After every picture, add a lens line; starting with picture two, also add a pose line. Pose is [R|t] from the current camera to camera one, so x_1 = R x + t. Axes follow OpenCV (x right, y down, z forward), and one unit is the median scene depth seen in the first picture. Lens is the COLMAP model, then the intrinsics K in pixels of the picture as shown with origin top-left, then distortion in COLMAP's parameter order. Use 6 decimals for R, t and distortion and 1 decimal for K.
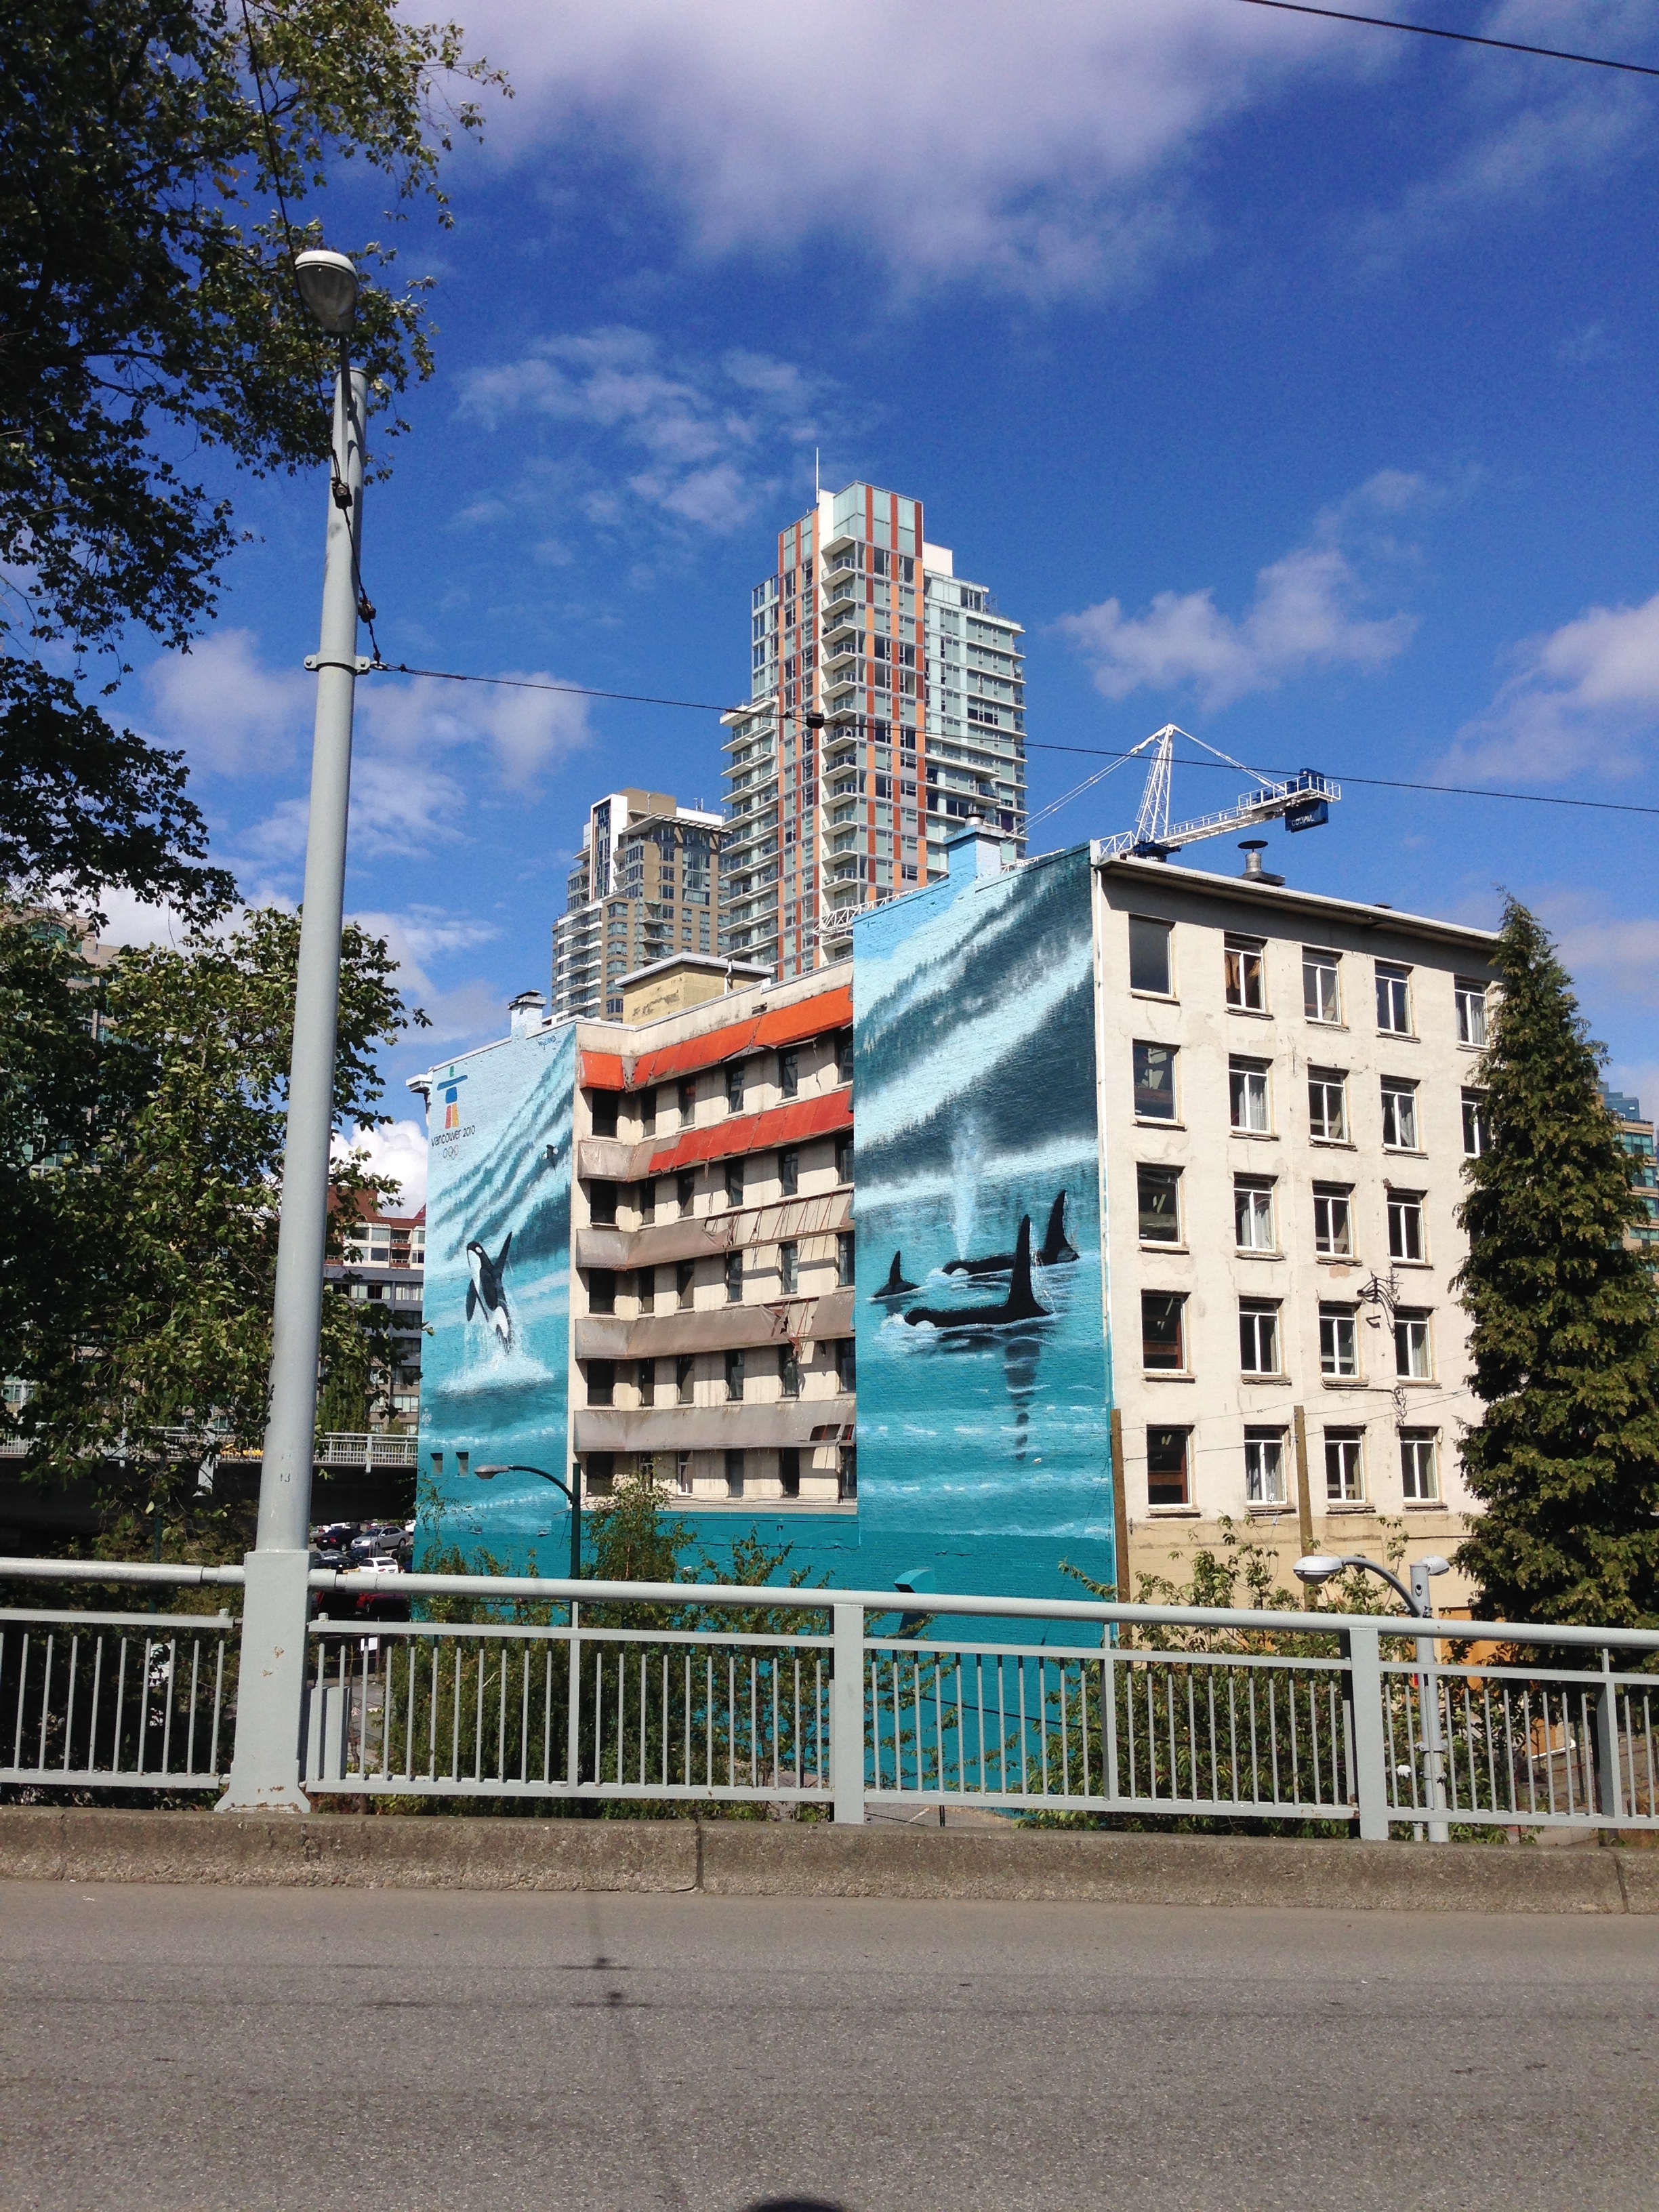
lens RADIAL K [[2020.0, 0, 825.5], [0, 2020.0, 1094.1], [0, 0, 1]] dist [0.062093, -0.014275]
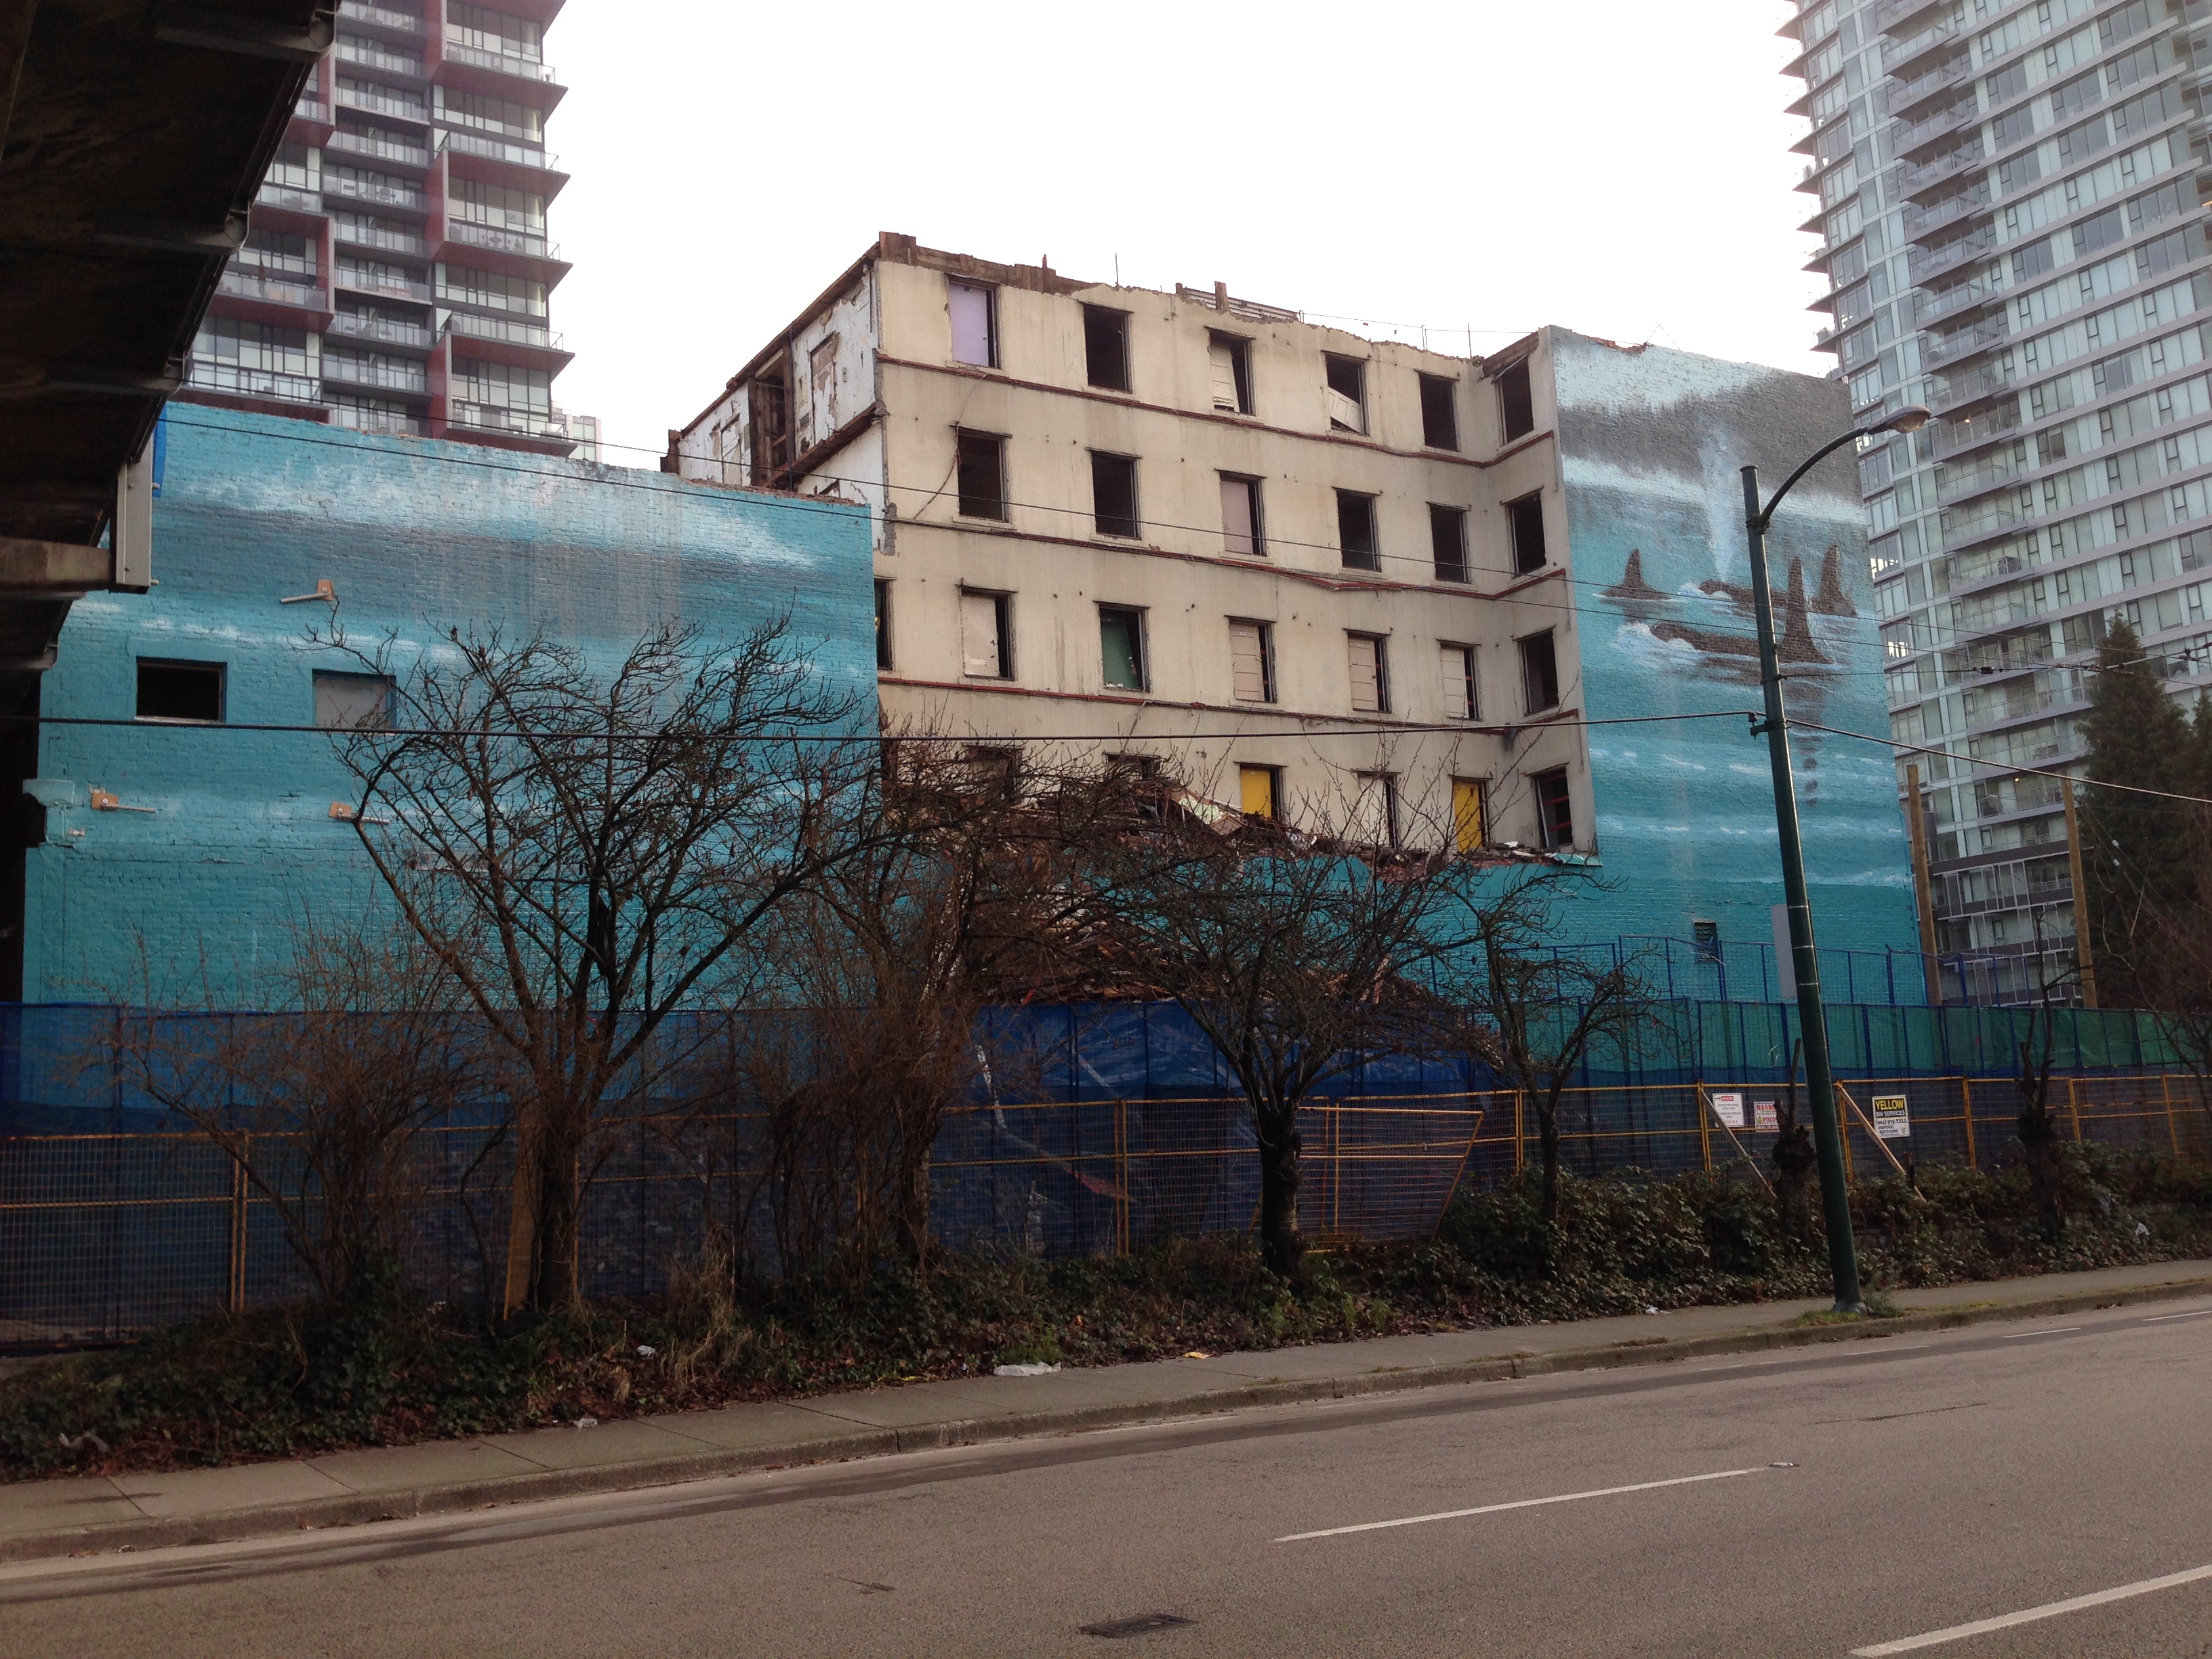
lens RADIAL K [[1999.8, 0, 1093.9], [0, 1999.8, 820.6], [0, 0, 1]] dist [0.115798, -0.198342]
pose [[0.048272, 0.167646, 0.984665, -0.806550], [-0.128427, 0.978673, -0.160330, 0.364856], [-0.990543, -0.118718, 0.068773, 1.213679]]
